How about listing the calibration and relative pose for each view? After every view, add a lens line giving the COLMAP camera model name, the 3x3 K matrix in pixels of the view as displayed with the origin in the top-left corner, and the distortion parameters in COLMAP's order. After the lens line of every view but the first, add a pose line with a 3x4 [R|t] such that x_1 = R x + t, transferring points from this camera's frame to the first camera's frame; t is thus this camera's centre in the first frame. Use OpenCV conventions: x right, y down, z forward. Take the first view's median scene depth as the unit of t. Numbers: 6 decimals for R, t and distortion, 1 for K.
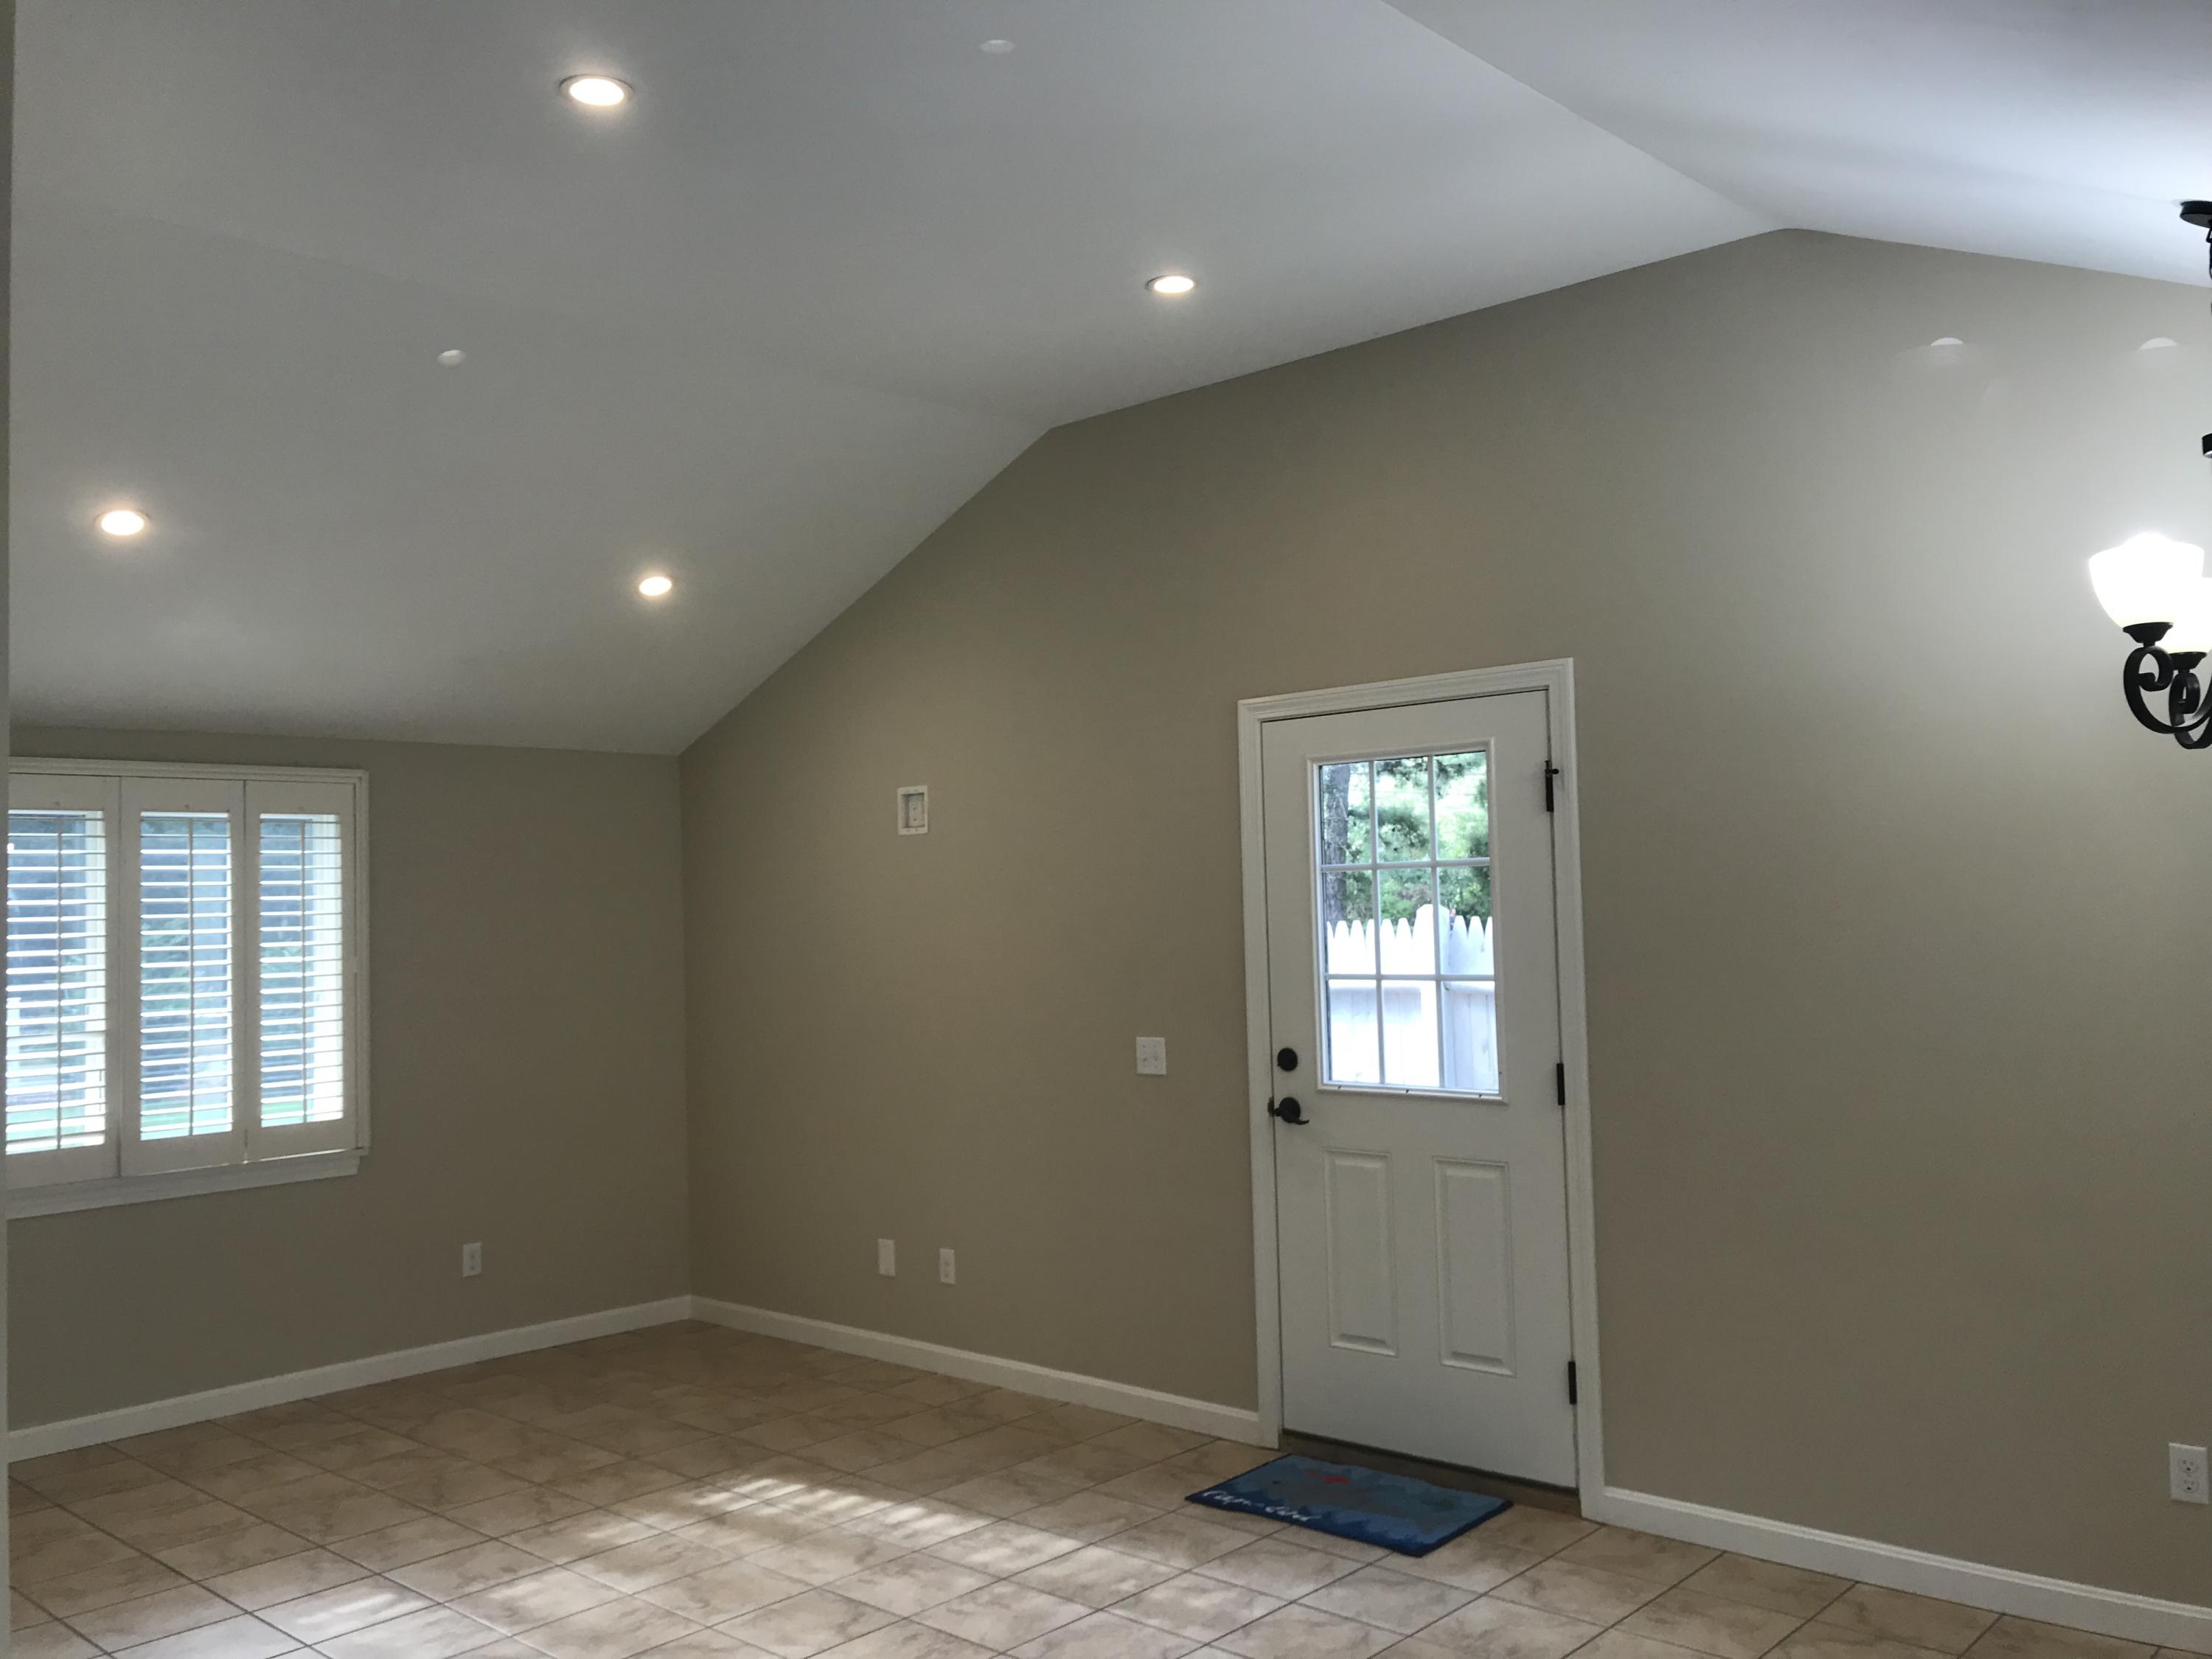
lens RADIAL K [[1831.6, 0, 1092.8], [0, 1831.6, 833.1], [0, 0, 1]] dist [0.007689, 0.009474]
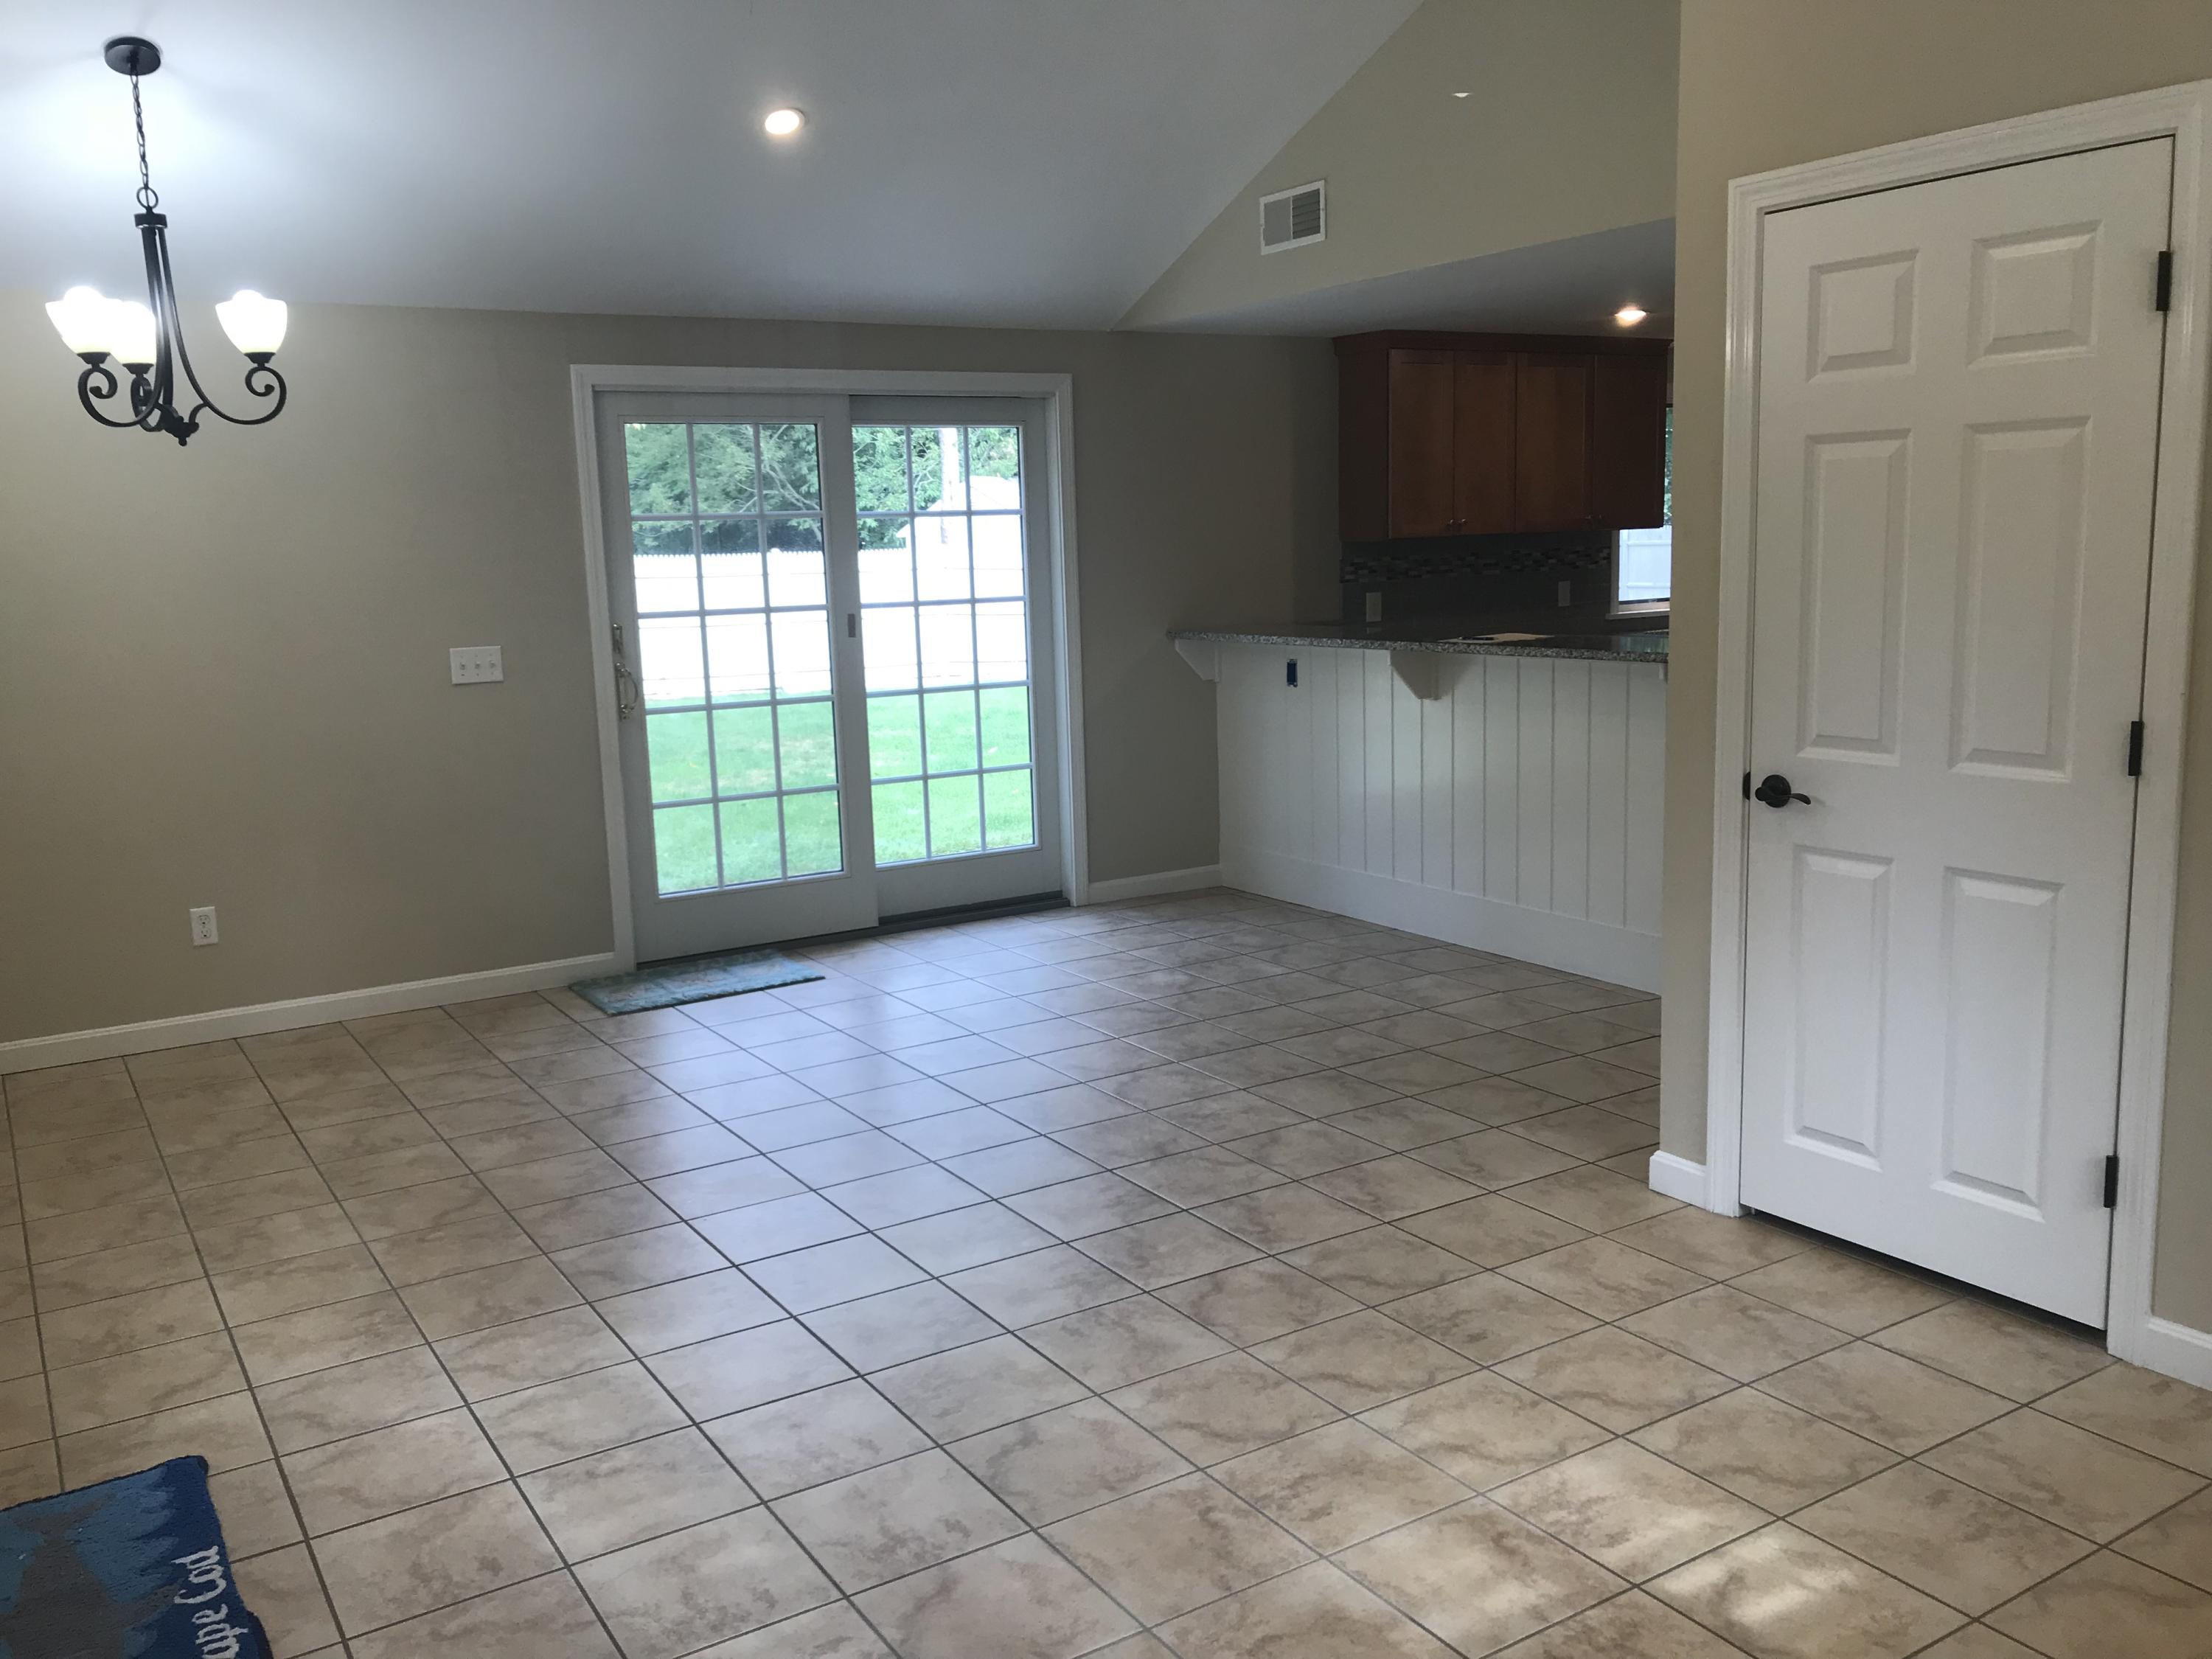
lens RADIAL K [[1803.5, 0, 1098.5], [0, 1803.5, 821.4], [0, 0, 1]] dist [0.080363, -0.111496]
pose [[-0.962680, 0.016004, 0.270168, -0.331536], [0.046890, 0.993016, 0.108258, 0.092666], [-0.266548, 0.116886, -0.956708, 1.499535]]
